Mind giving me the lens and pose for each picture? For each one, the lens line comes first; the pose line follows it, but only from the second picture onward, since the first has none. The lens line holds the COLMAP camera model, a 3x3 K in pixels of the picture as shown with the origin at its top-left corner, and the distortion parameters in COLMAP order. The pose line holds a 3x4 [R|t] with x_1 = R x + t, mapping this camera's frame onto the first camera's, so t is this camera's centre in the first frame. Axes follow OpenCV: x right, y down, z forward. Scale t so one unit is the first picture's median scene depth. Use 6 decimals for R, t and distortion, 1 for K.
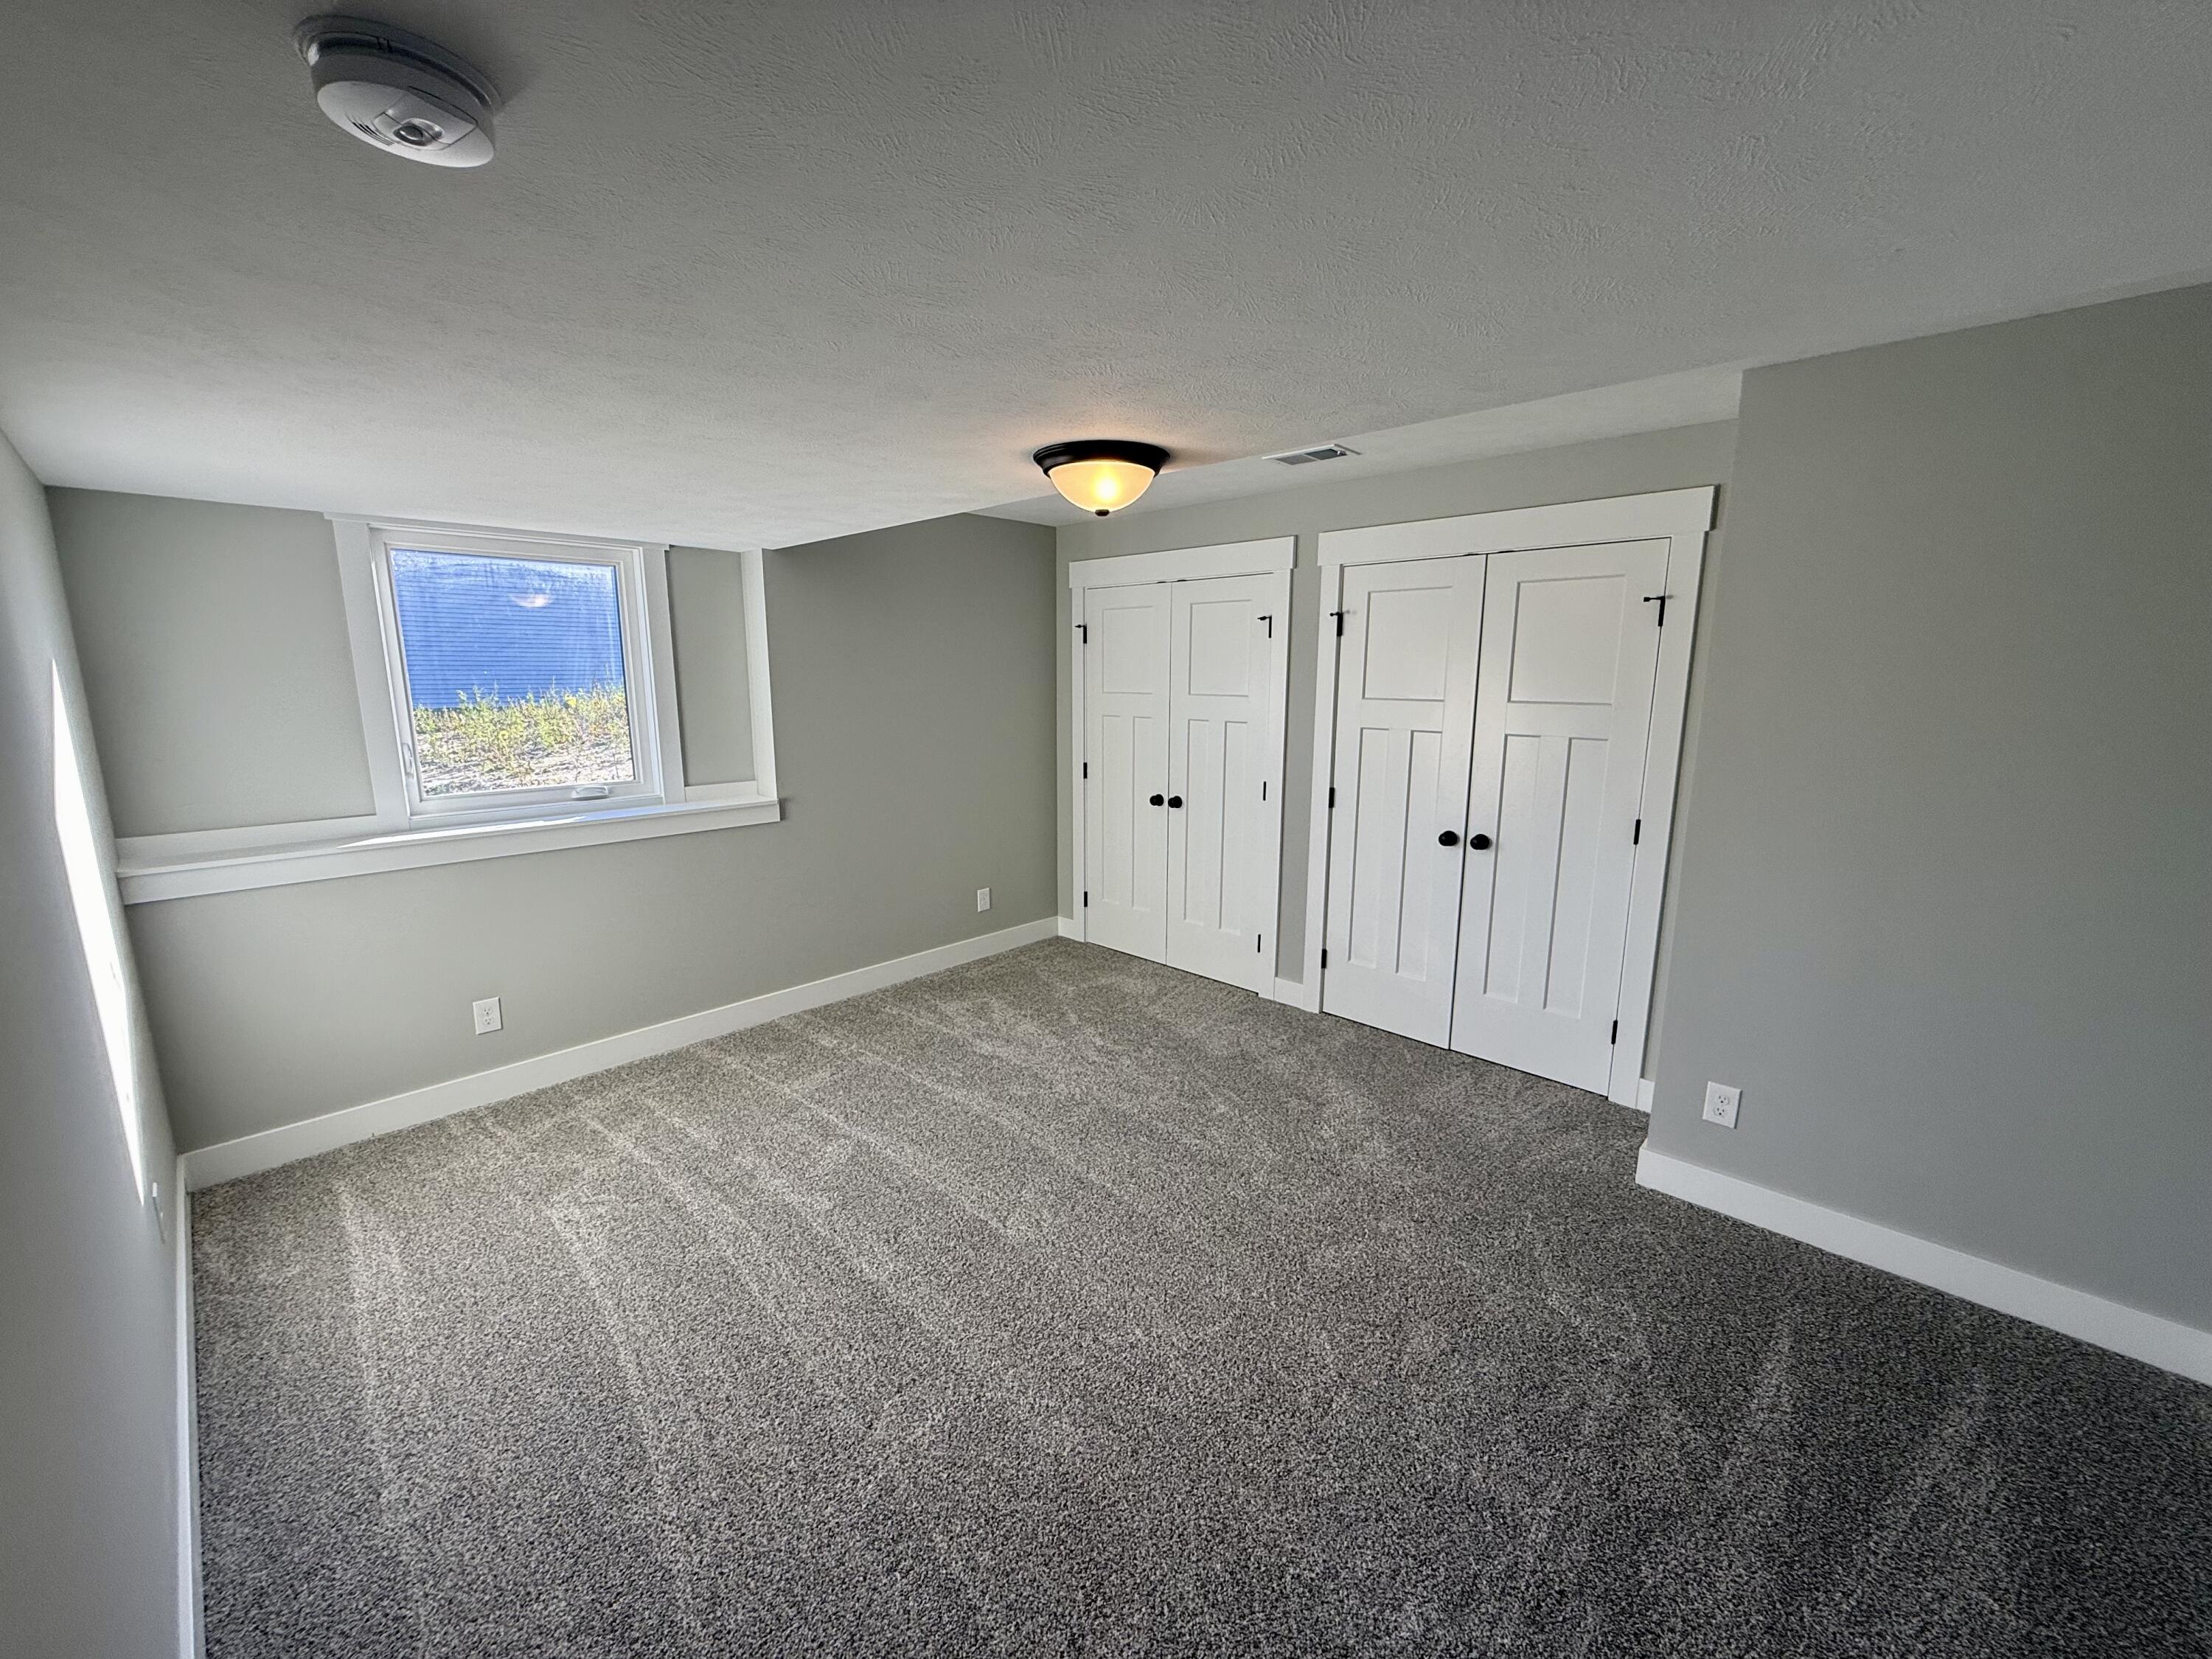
lens RADIAL K [[876.2, 0, 1102.1], [0, 876.2, 833.7], [0, 0, 1]] dist [-0.000379, 0.000339]
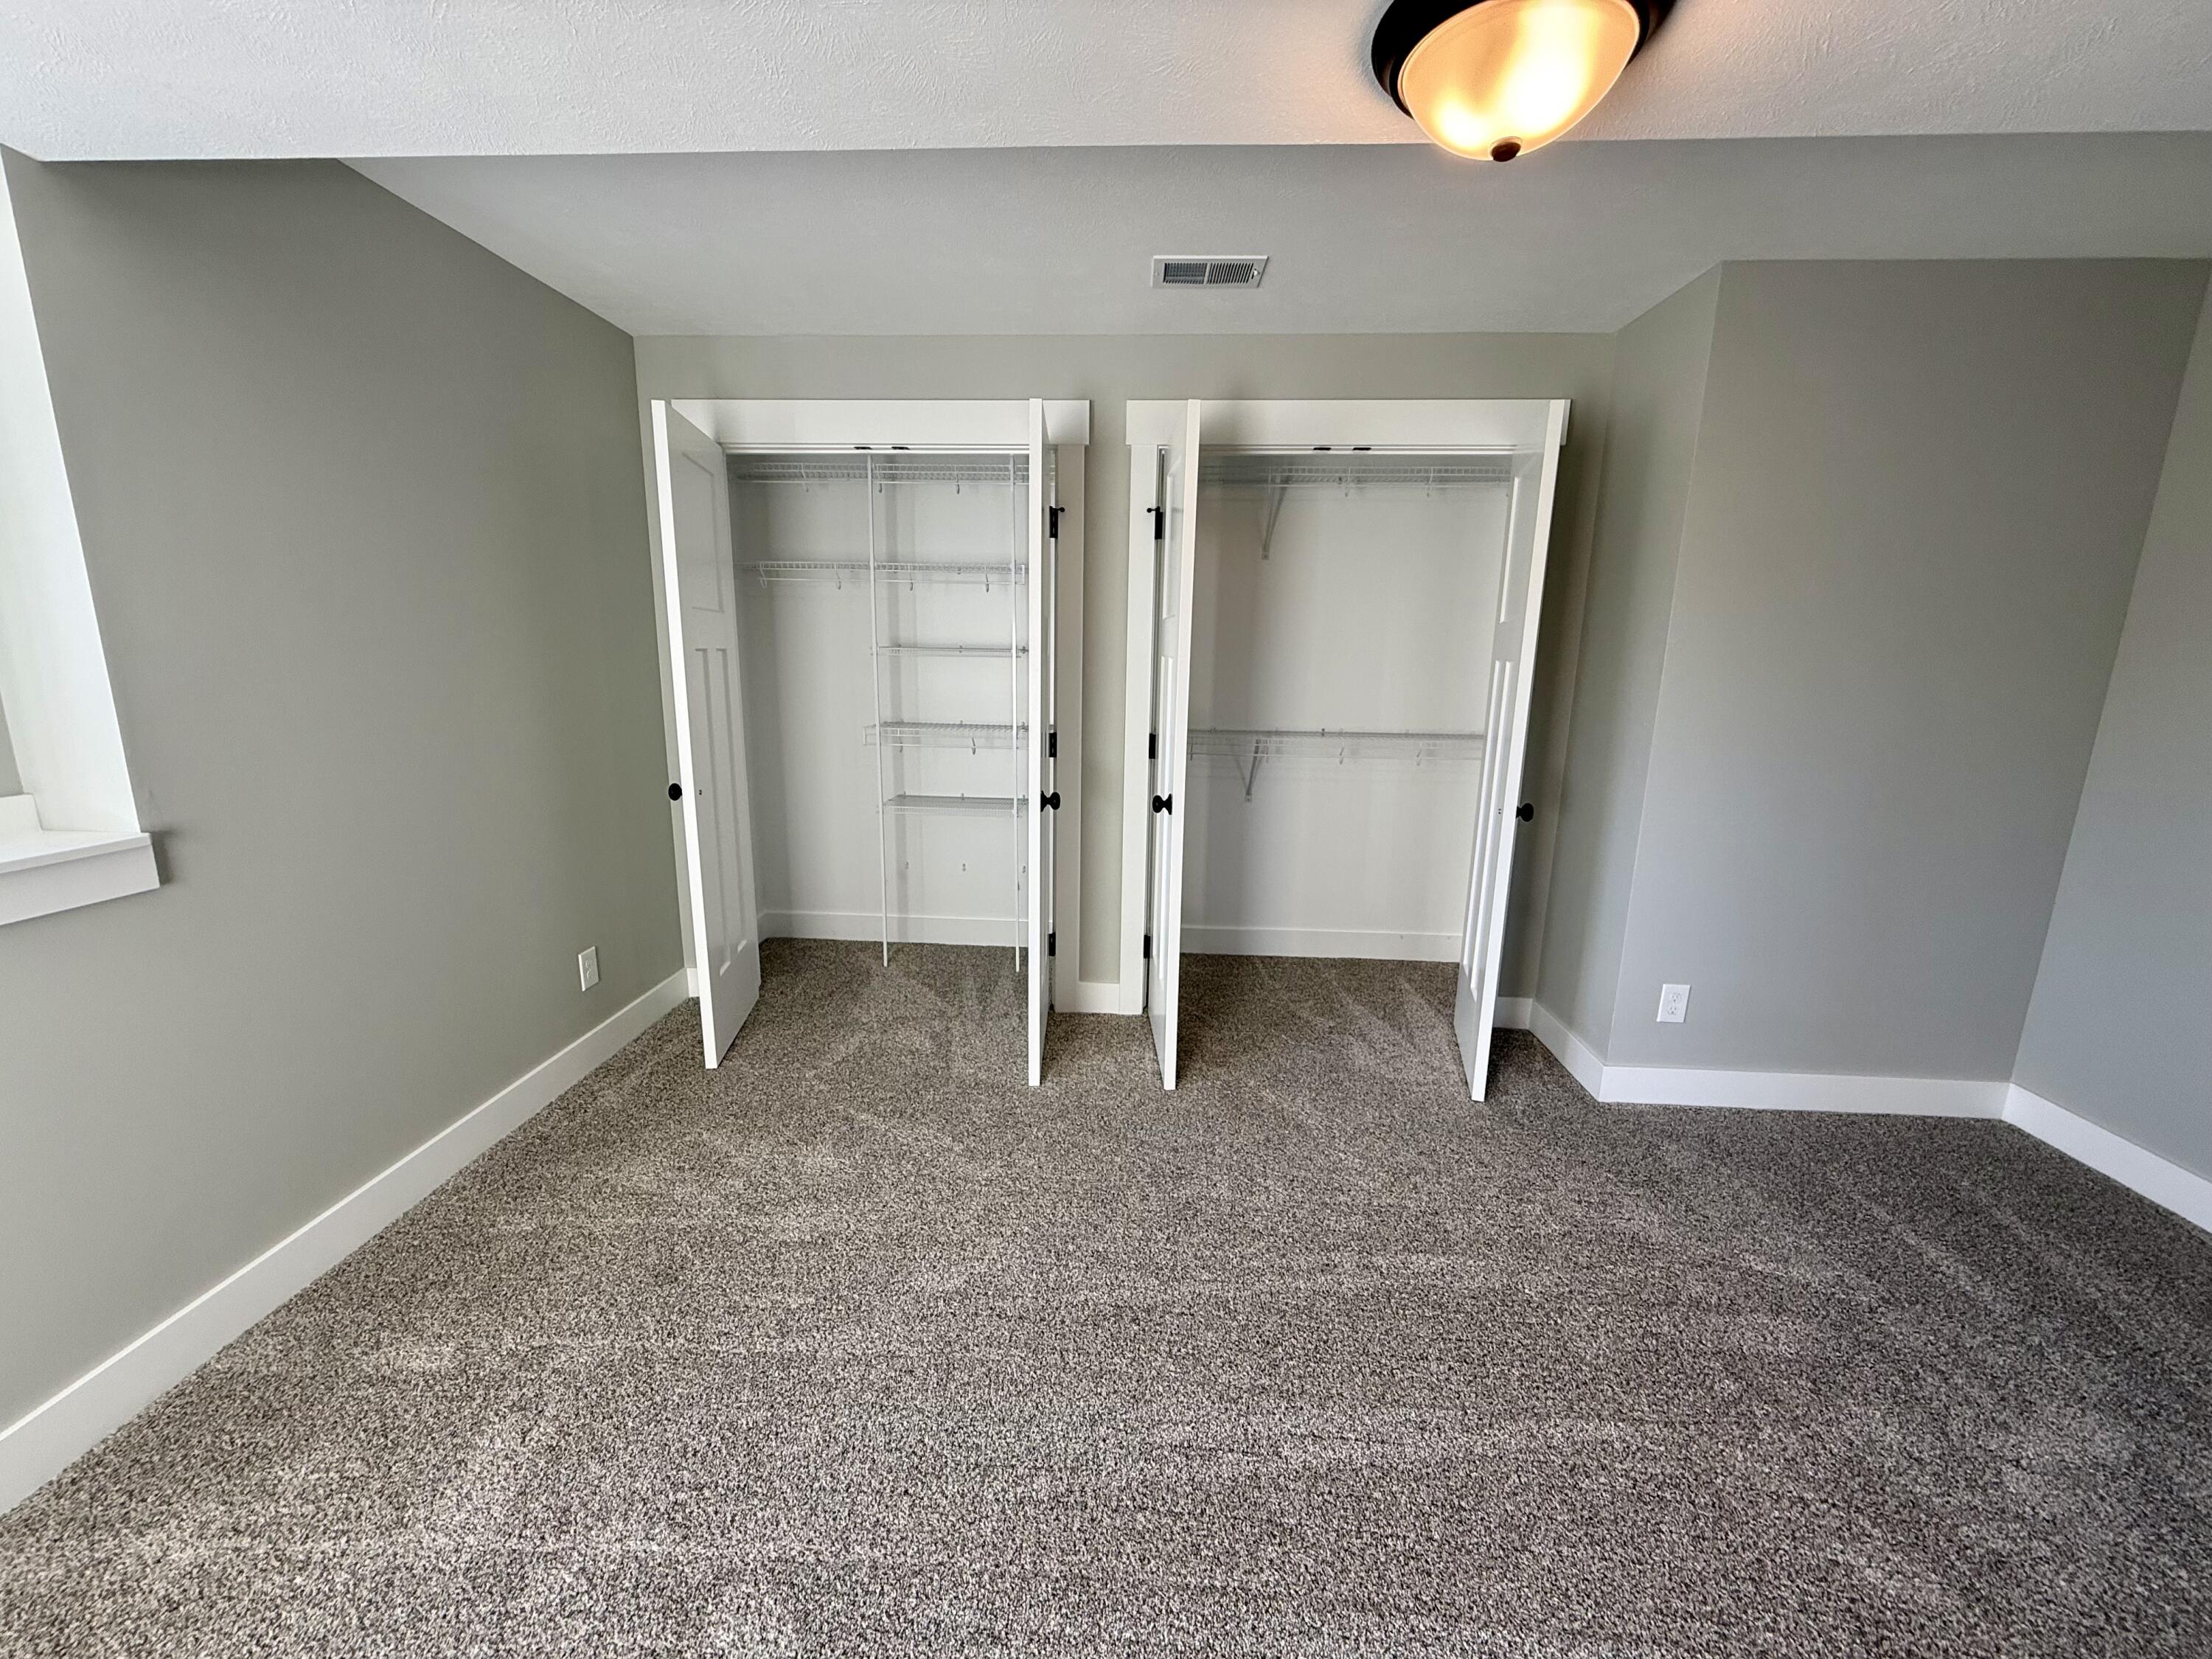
lens RADIAL K [[876.2, 0, 1095.6], [0, 876.2, 831.4], [0, 0, 1]] dist [-0.000379, 0.000339]
pose [[0.760462, -0.121757, 0.637866, -0.306691], [0.105325, 0.992385, 0.063861, -0.021285], [-0.640785, 0.018619, 0.767495, 0.434294]]
